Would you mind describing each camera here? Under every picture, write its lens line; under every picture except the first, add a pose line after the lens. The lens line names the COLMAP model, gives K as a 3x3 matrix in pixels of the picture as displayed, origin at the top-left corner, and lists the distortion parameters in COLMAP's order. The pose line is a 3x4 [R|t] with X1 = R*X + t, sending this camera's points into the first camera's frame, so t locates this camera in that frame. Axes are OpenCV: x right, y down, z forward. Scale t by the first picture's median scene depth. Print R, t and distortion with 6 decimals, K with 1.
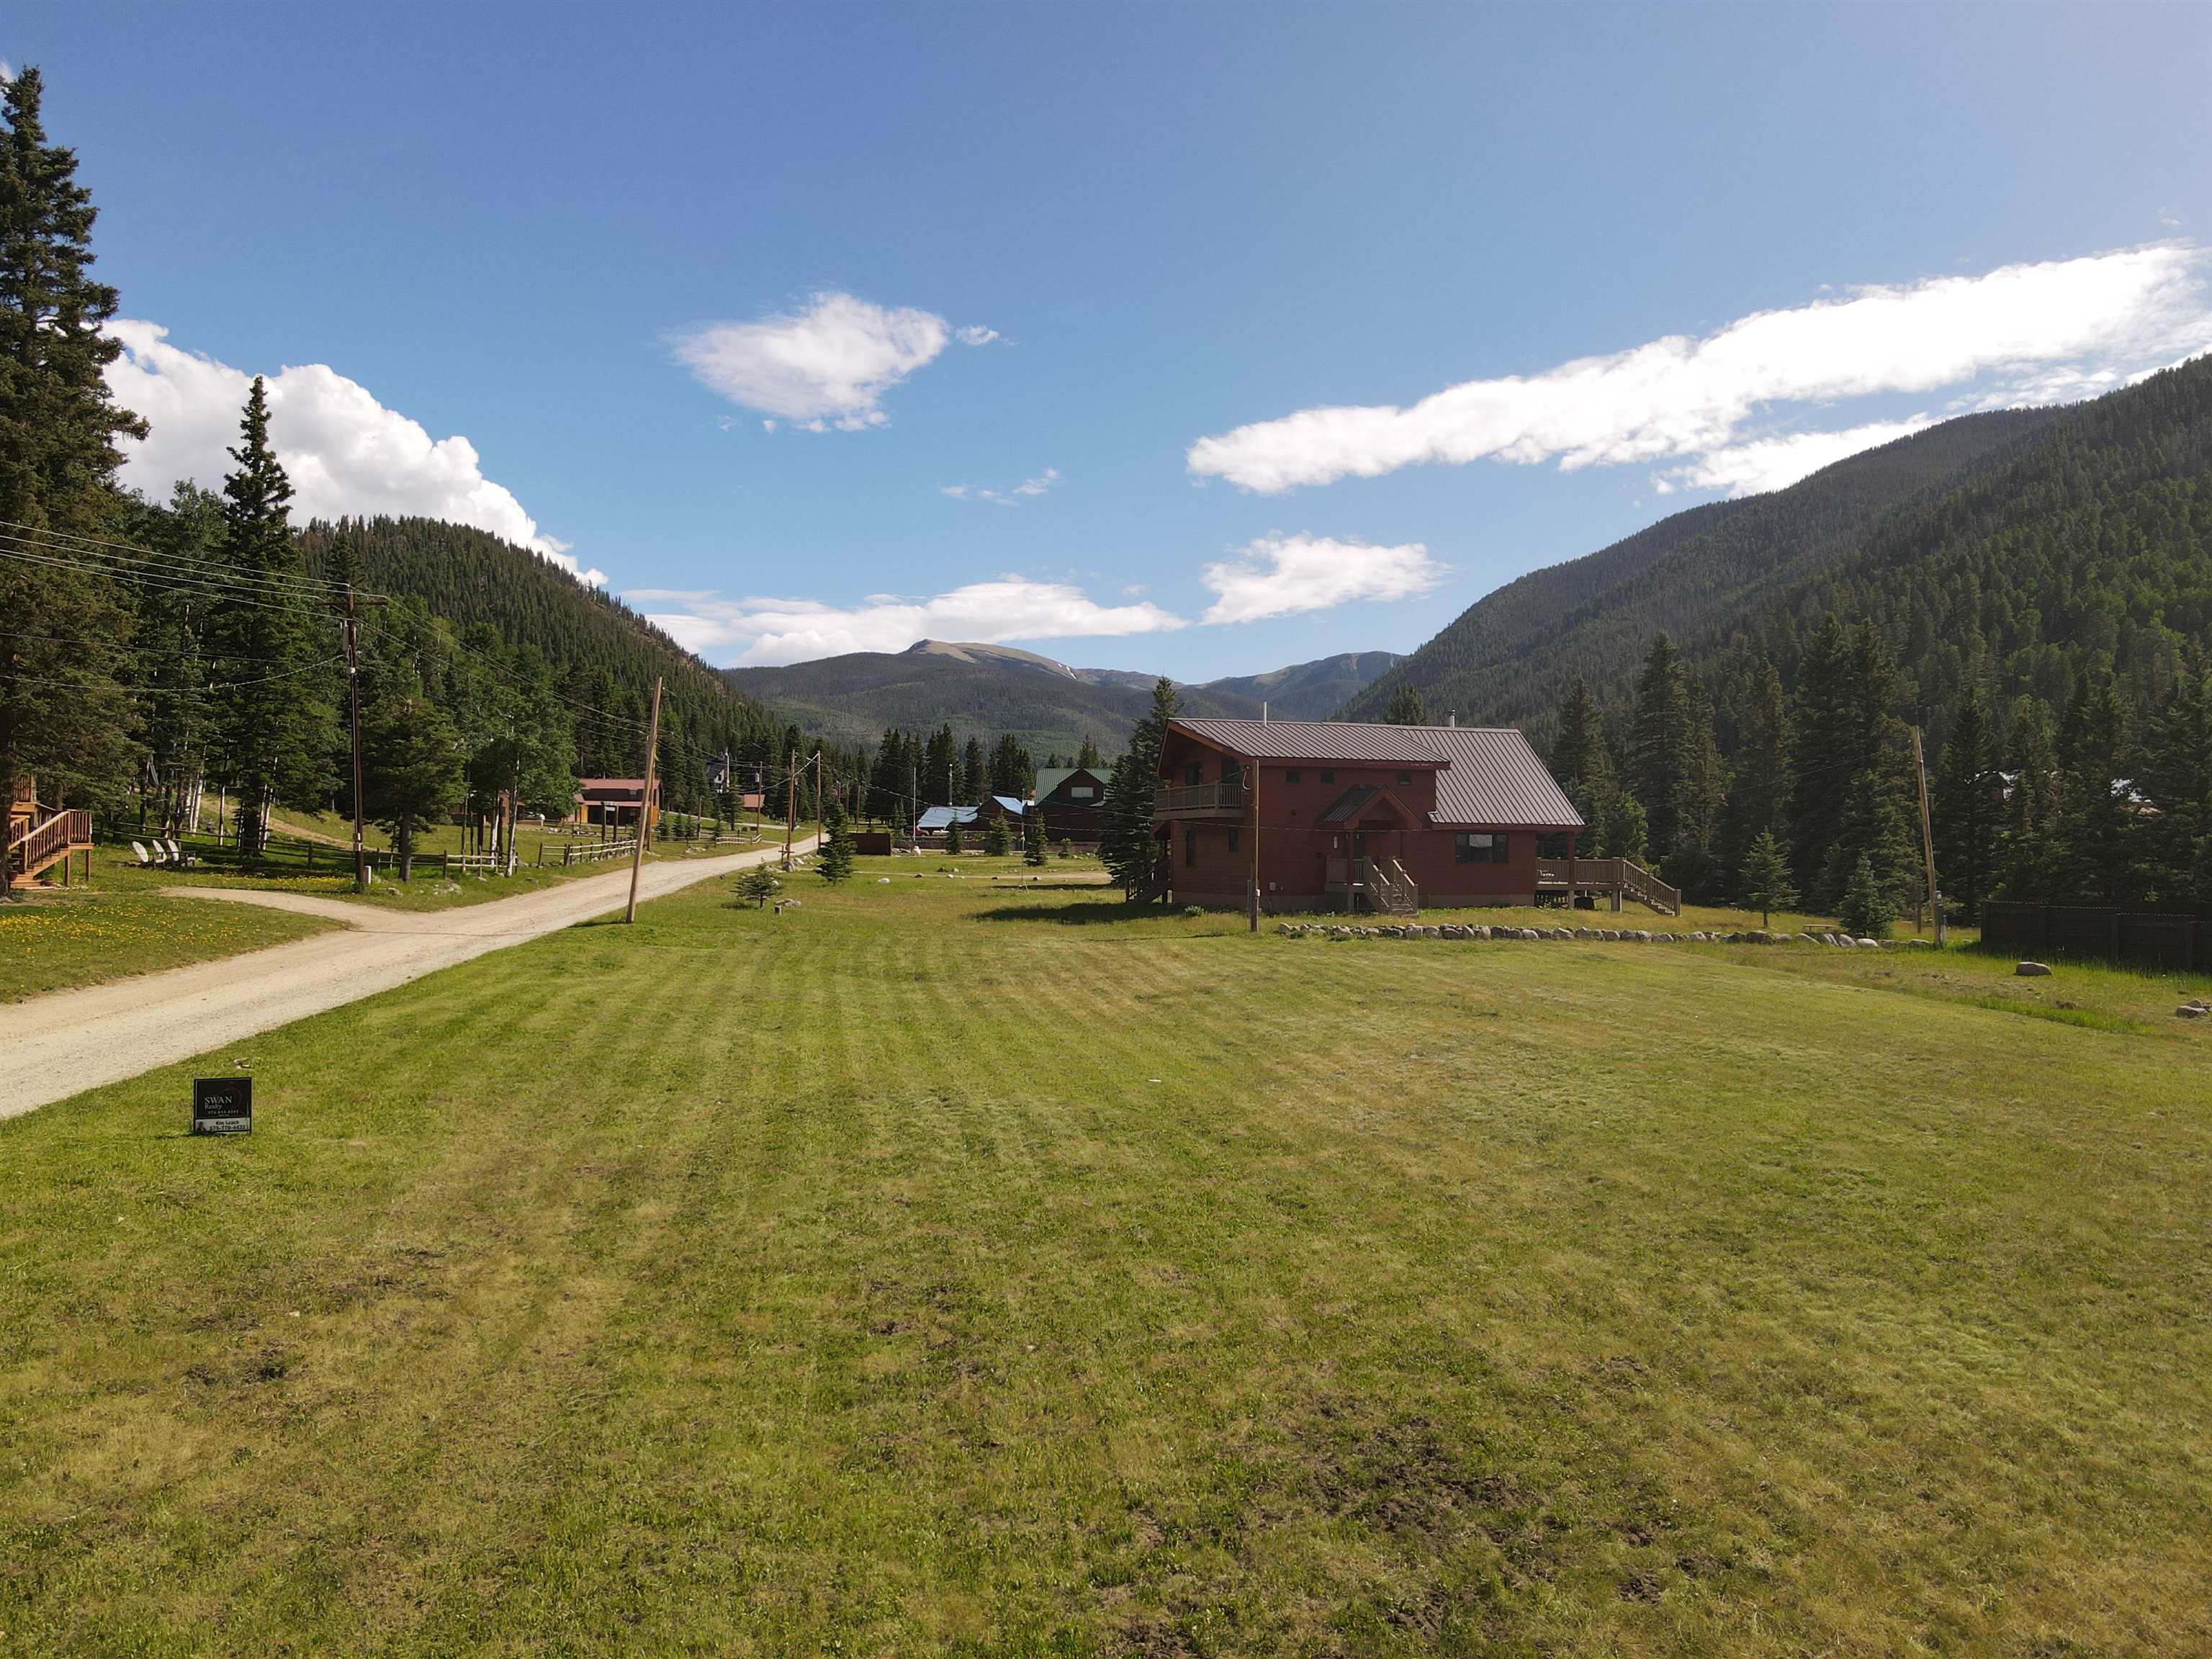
lens RADIAL K [[1611.0, 0, 1112.0], [0, 1611.0, 823.7], [0, 0, 1]] dist [0.013586, 0.004719]
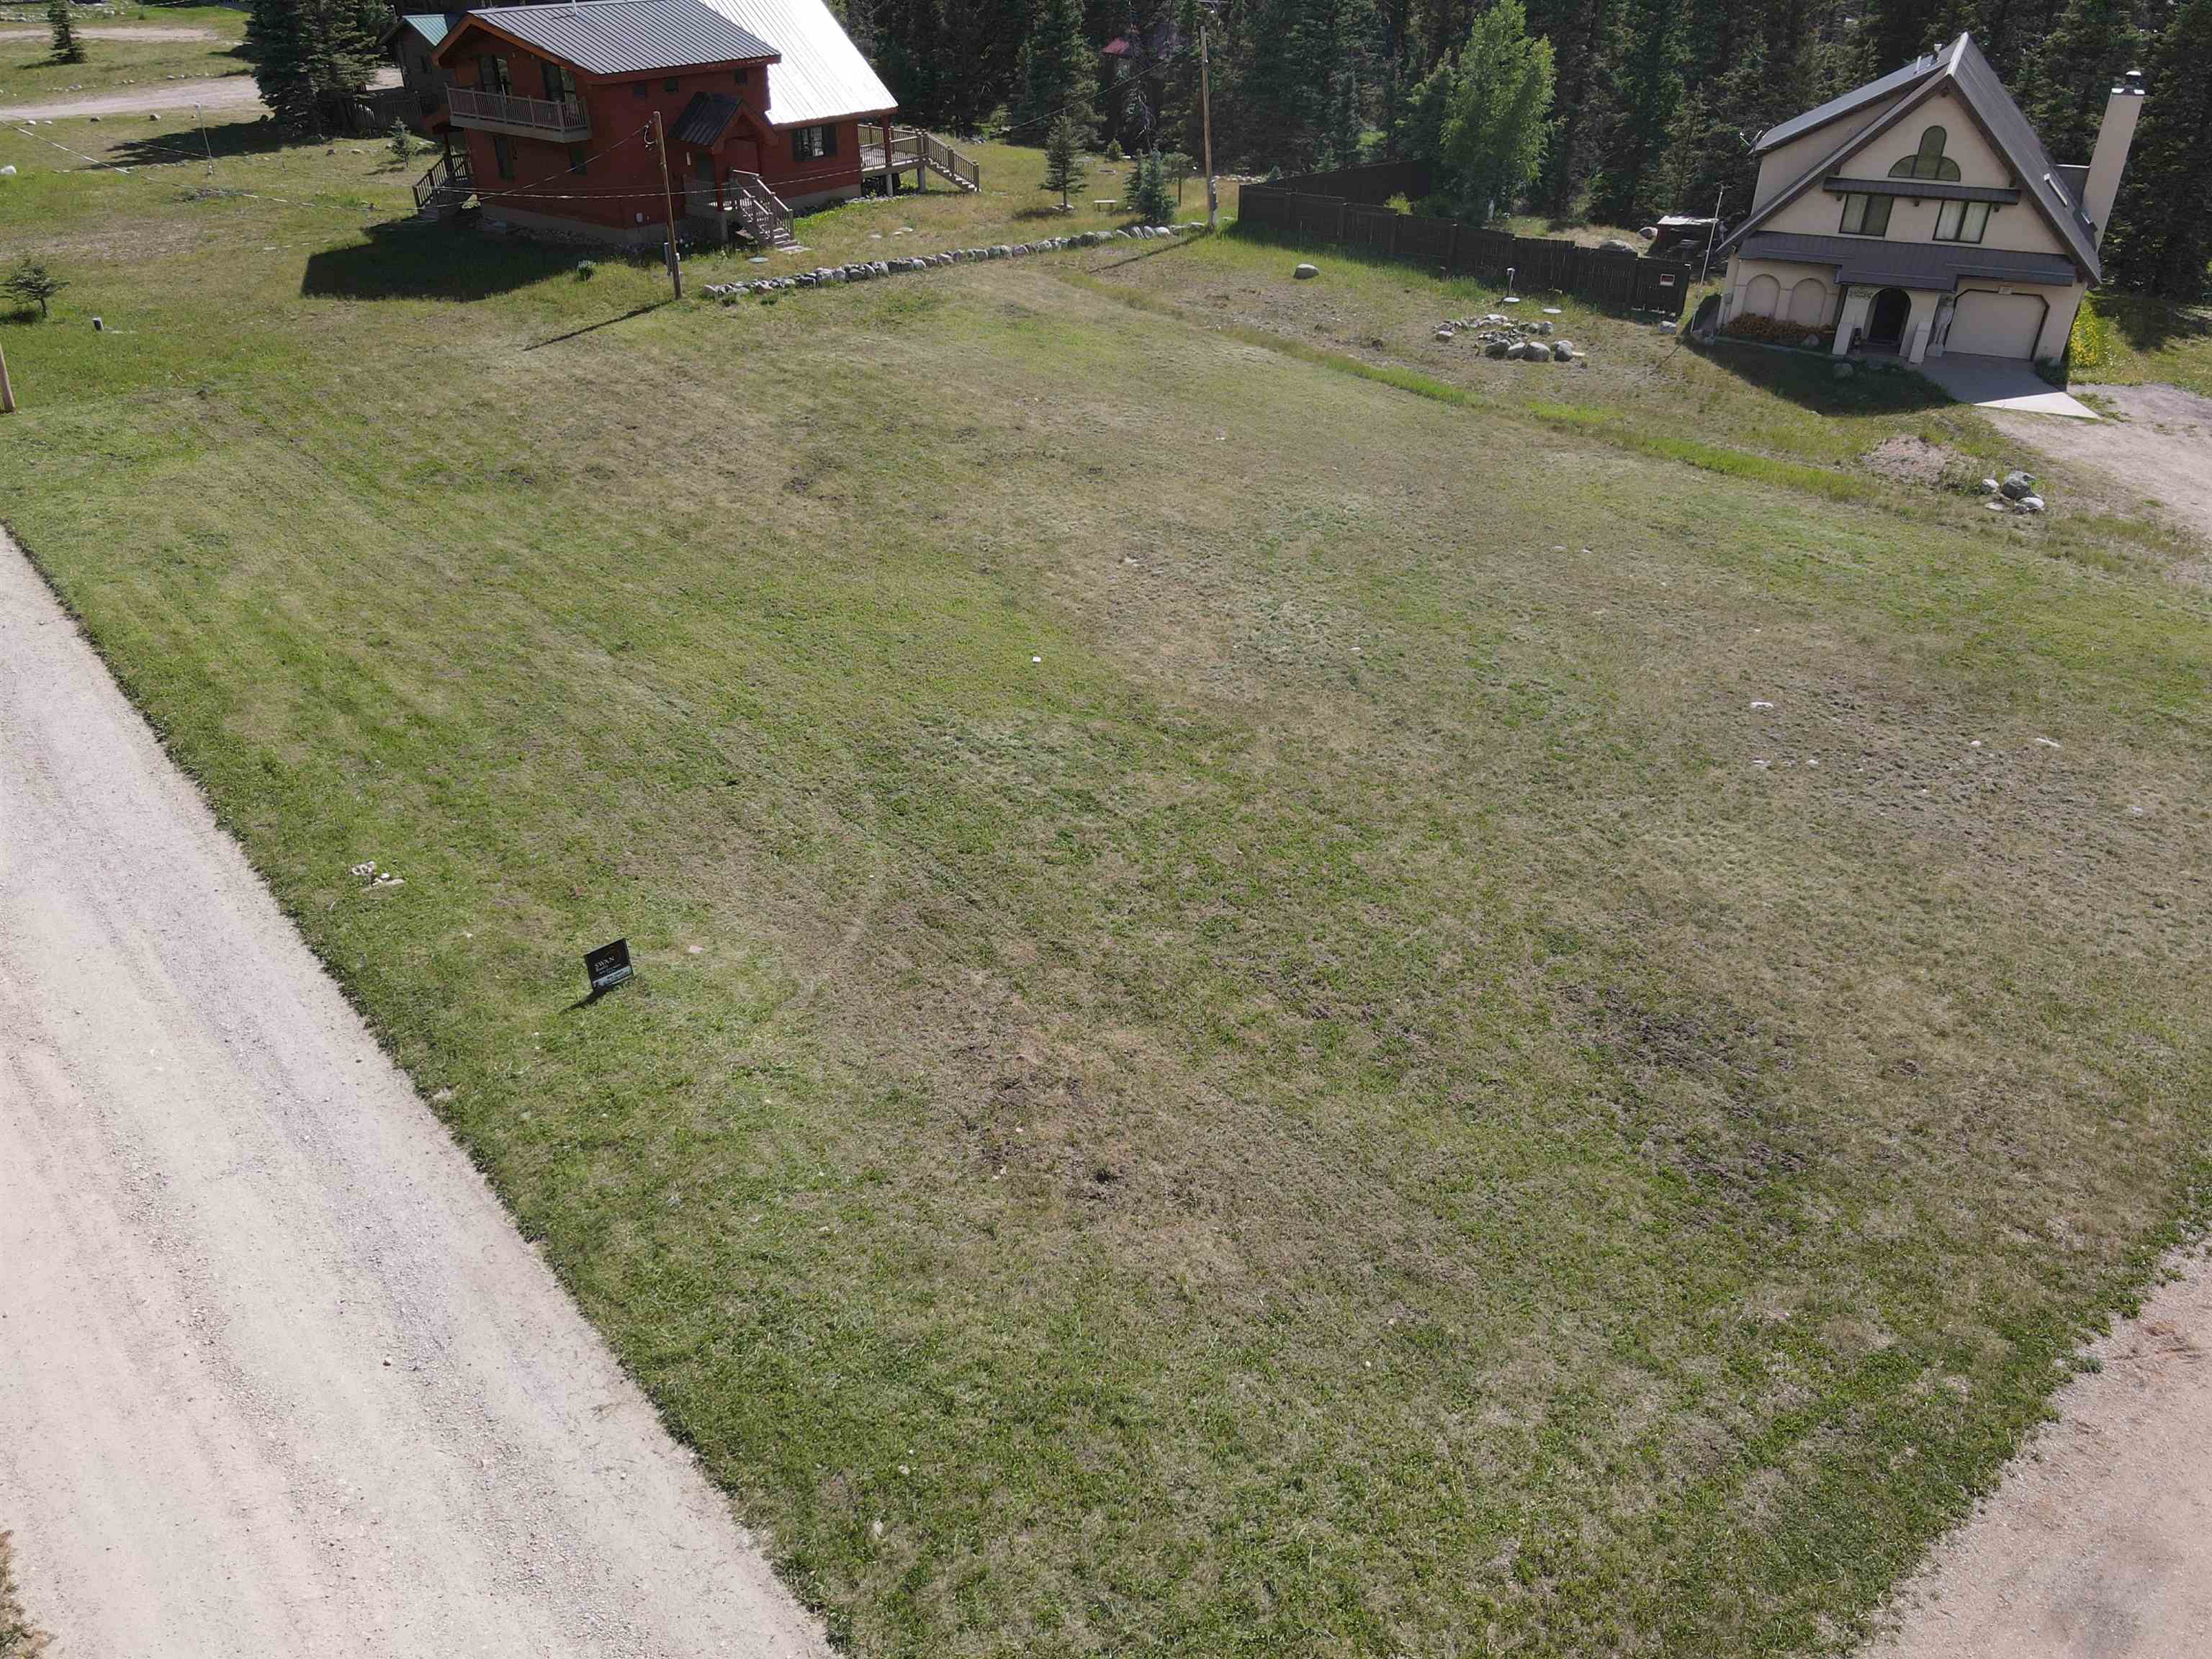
lens RADIAL K [[1636.9, 0, 1106.0], [0, 1636.9, 829.5], [0, 0, 1]] dist [0.005439, -0.007037]
pose [[0.827627, -0.288888, 0.481225, -0.269144], [-0.012969, 0.847301, 0.530955, -0.190776], [-0.561128, -0.445674, 0.697503, -0.006861]]
